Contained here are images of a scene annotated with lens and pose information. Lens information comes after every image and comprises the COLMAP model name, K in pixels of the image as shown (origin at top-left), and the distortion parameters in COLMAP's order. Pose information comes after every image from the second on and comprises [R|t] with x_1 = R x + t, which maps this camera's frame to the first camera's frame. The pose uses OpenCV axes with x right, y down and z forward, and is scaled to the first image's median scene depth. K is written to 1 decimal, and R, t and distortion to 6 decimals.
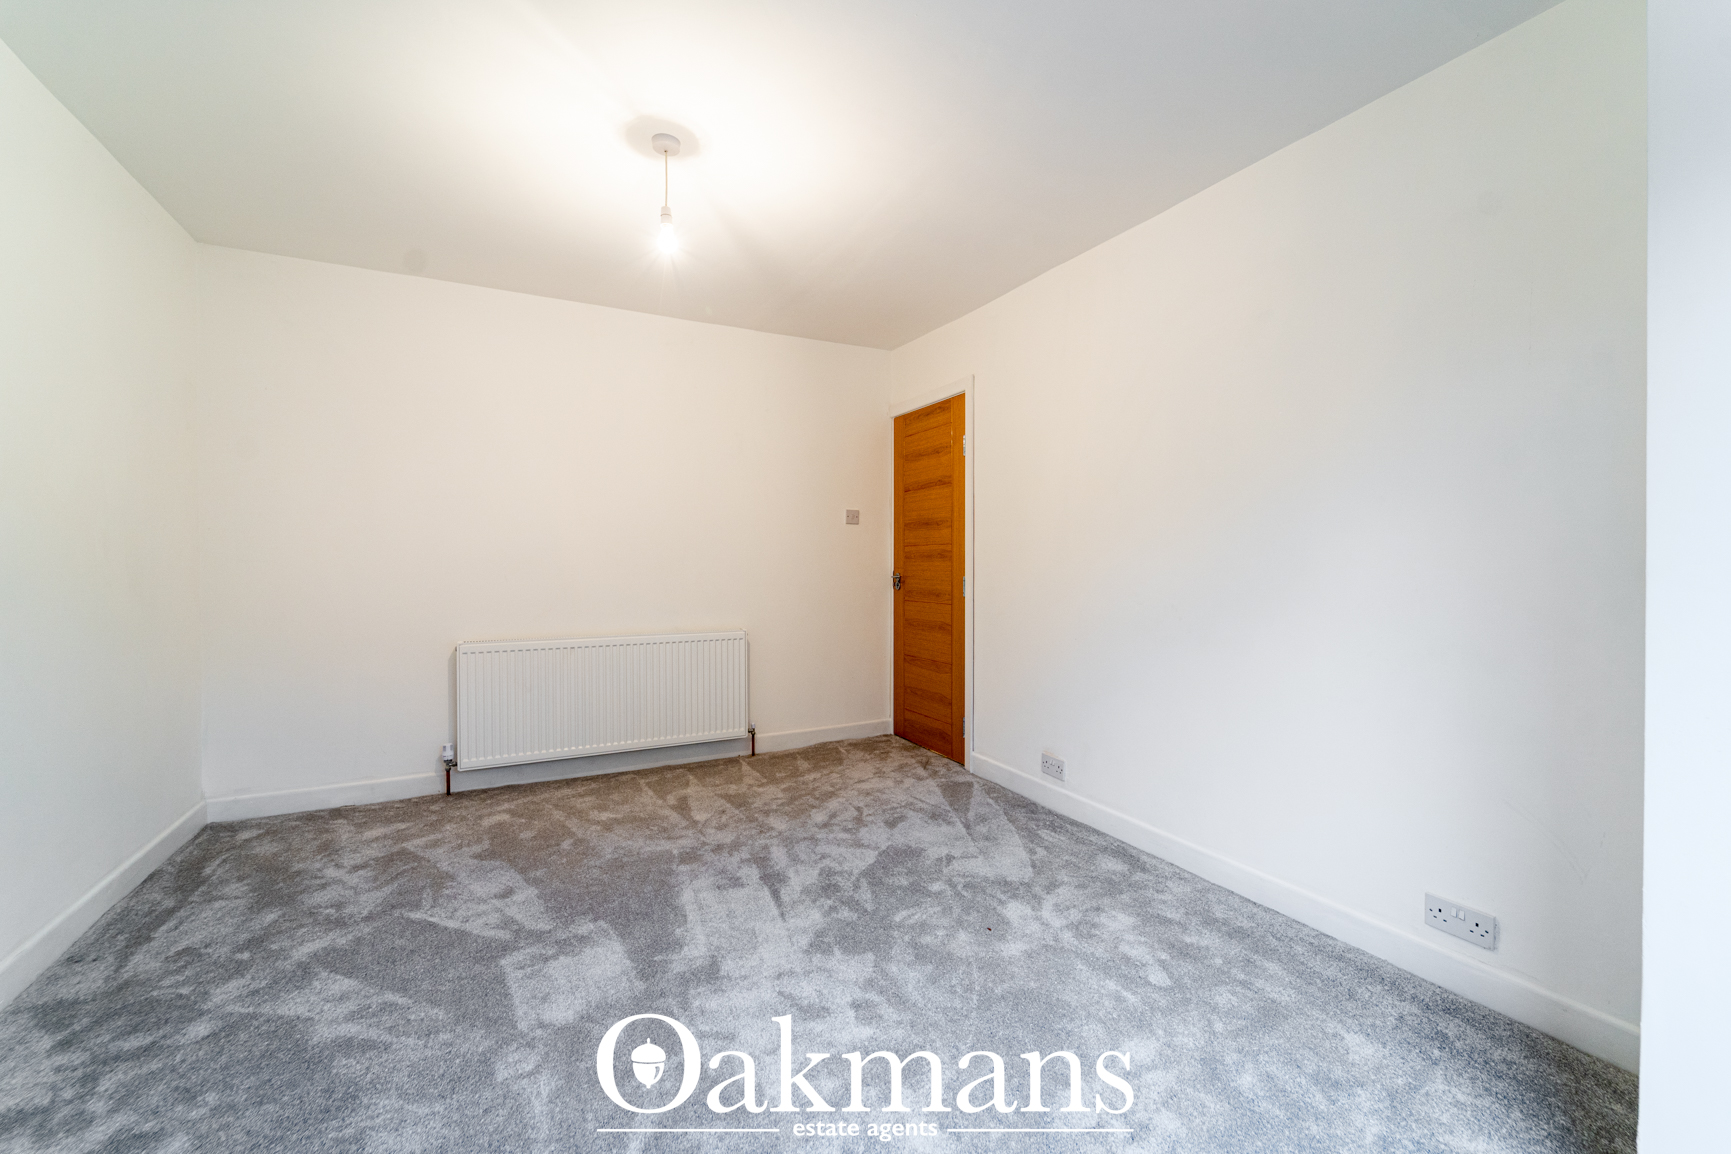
lens RADIAL K [[698.5, 0, 864.7], [0, 698.5, 569.4], [0, 0, 1]] dist [0.000177, -0.000377]
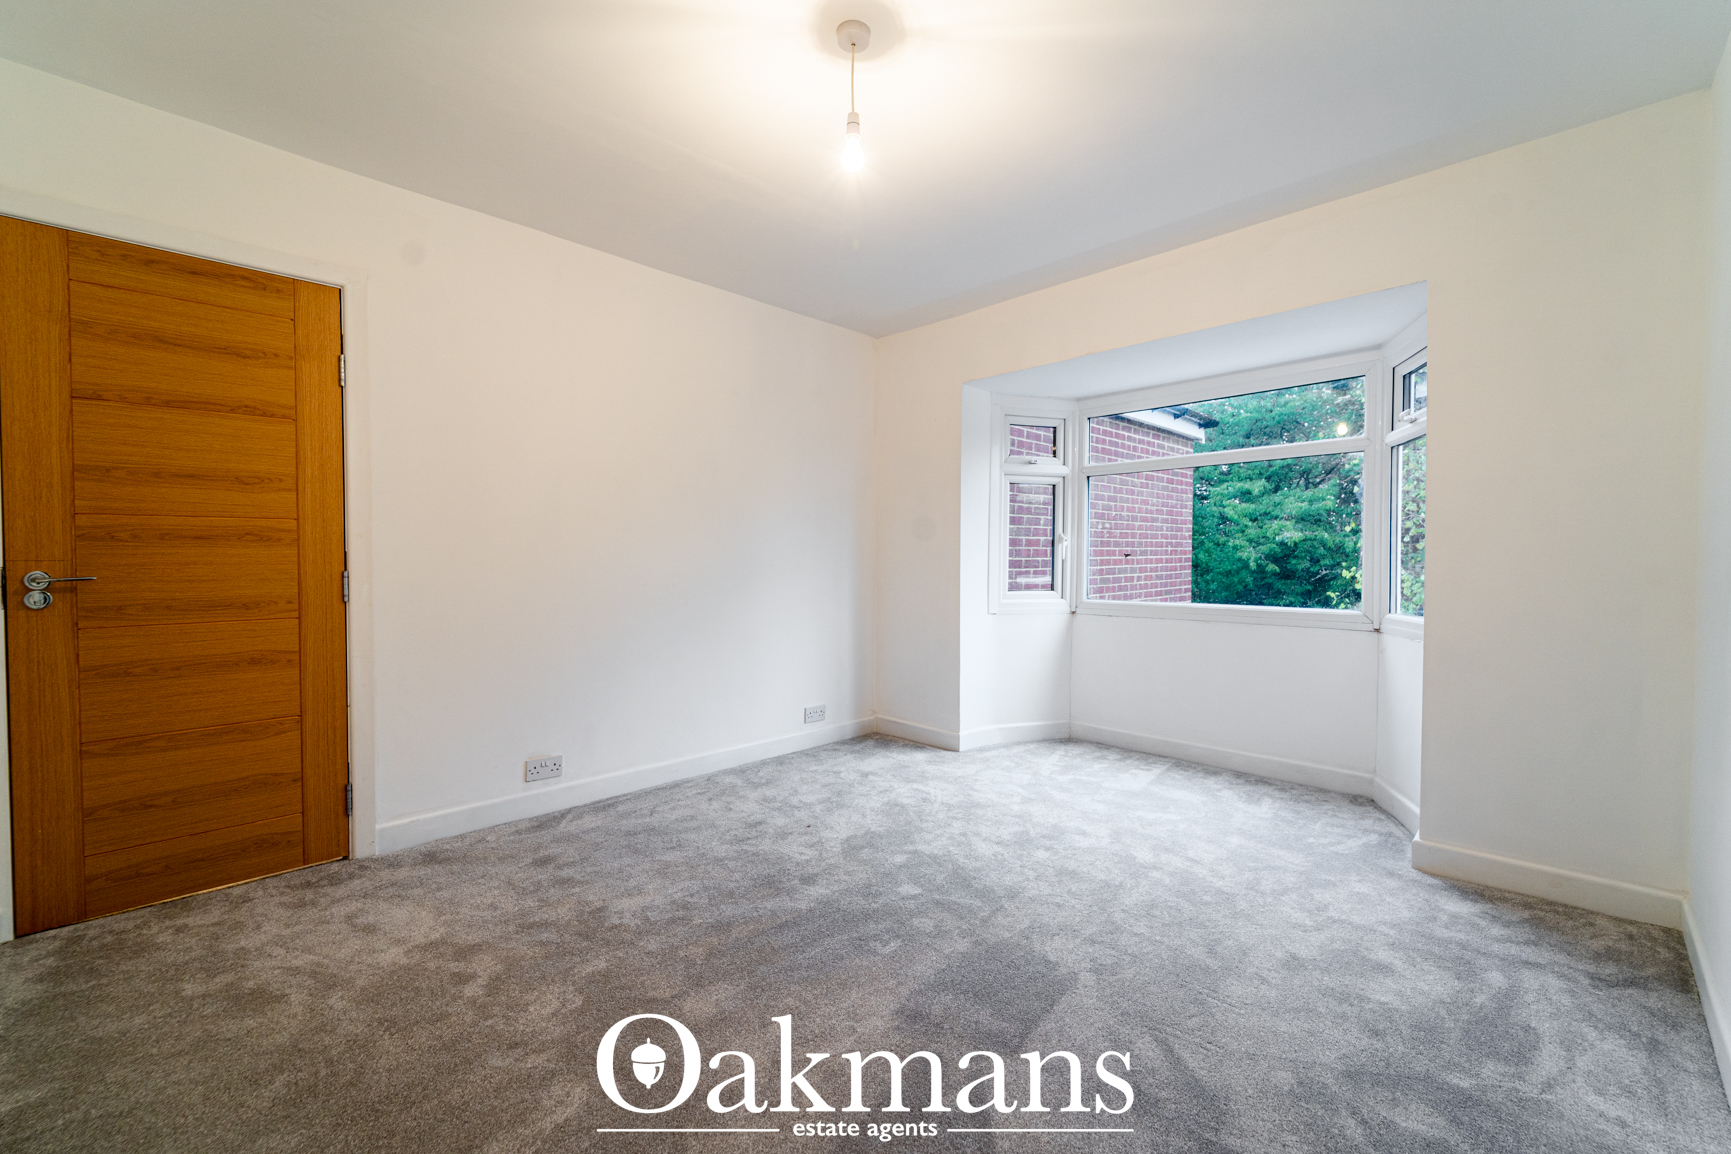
lens RADIAL K [[698.5, 0, 864.7], [0, 698.5, 569.4], [0, 0, 1]] dist [0.000177, -0.000377]
pose [[-0.308646, -0.017882, 0.951009, -0.611157], [0.005641, 0.999771, 0.020630, -0.002402], [-0.951160, 0.011731, -0.308475, 0.708201]]
